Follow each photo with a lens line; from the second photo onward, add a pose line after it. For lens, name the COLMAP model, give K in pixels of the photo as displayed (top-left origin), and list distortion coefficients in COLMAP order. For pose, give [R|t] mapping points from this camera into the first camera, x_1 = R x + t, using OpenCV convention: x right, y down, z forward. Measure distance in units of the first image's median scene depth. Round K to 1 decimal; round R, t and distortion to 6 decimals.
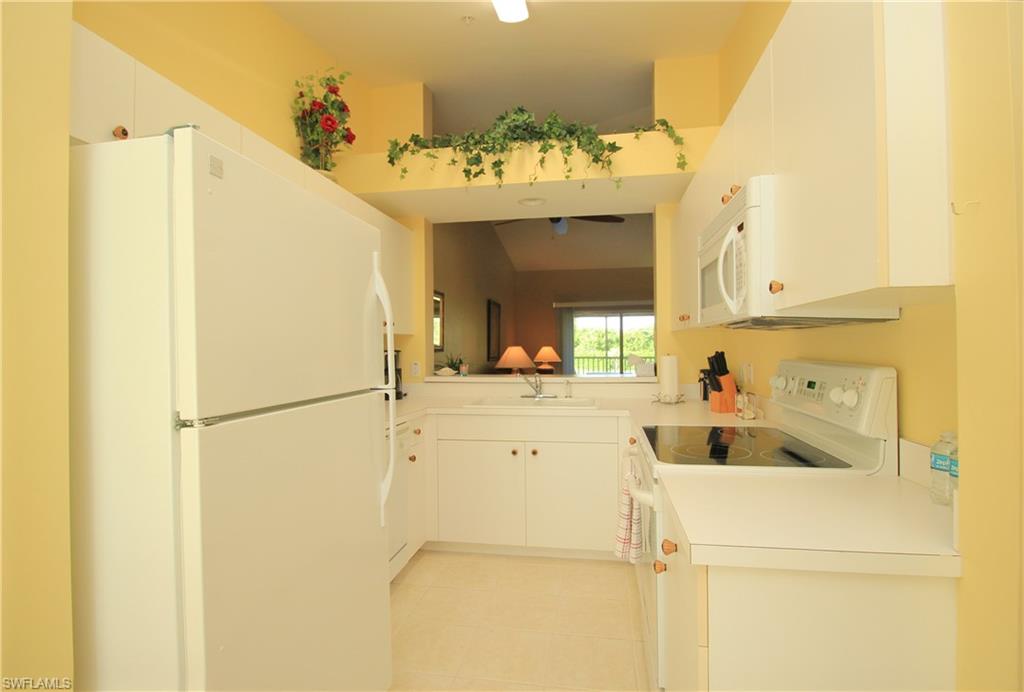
lens RADIAL K [[497.3, 0, 514.1], [0, 497.3, 347.2], [0, 0, 1]] dist [-0.002088, -0.000248]
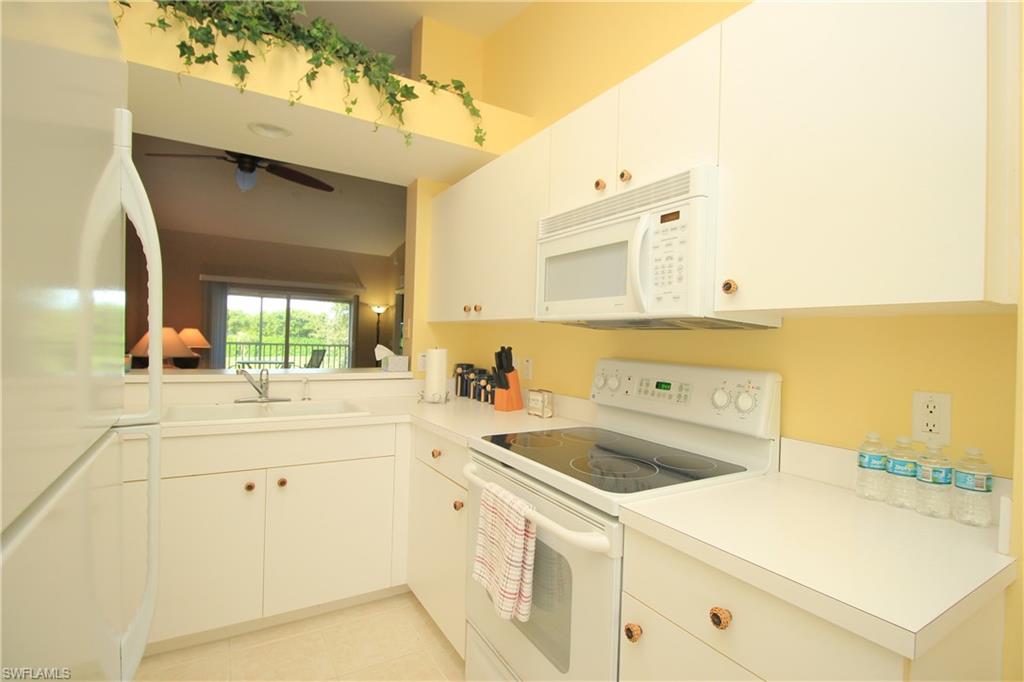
lens RADIAL K [[483.3, 0, 512.7], [0, 483.3, 339.5], [0, 0, 1]] dist [-0.012774, -0.003633]
pose [[0.750345, 0.032281, 0.660258, -0.172210], [-0.039246, 0.999221, -0.004251, -0.001758], [-0.659880, -0.022723, 0.751027, 0.274811]]
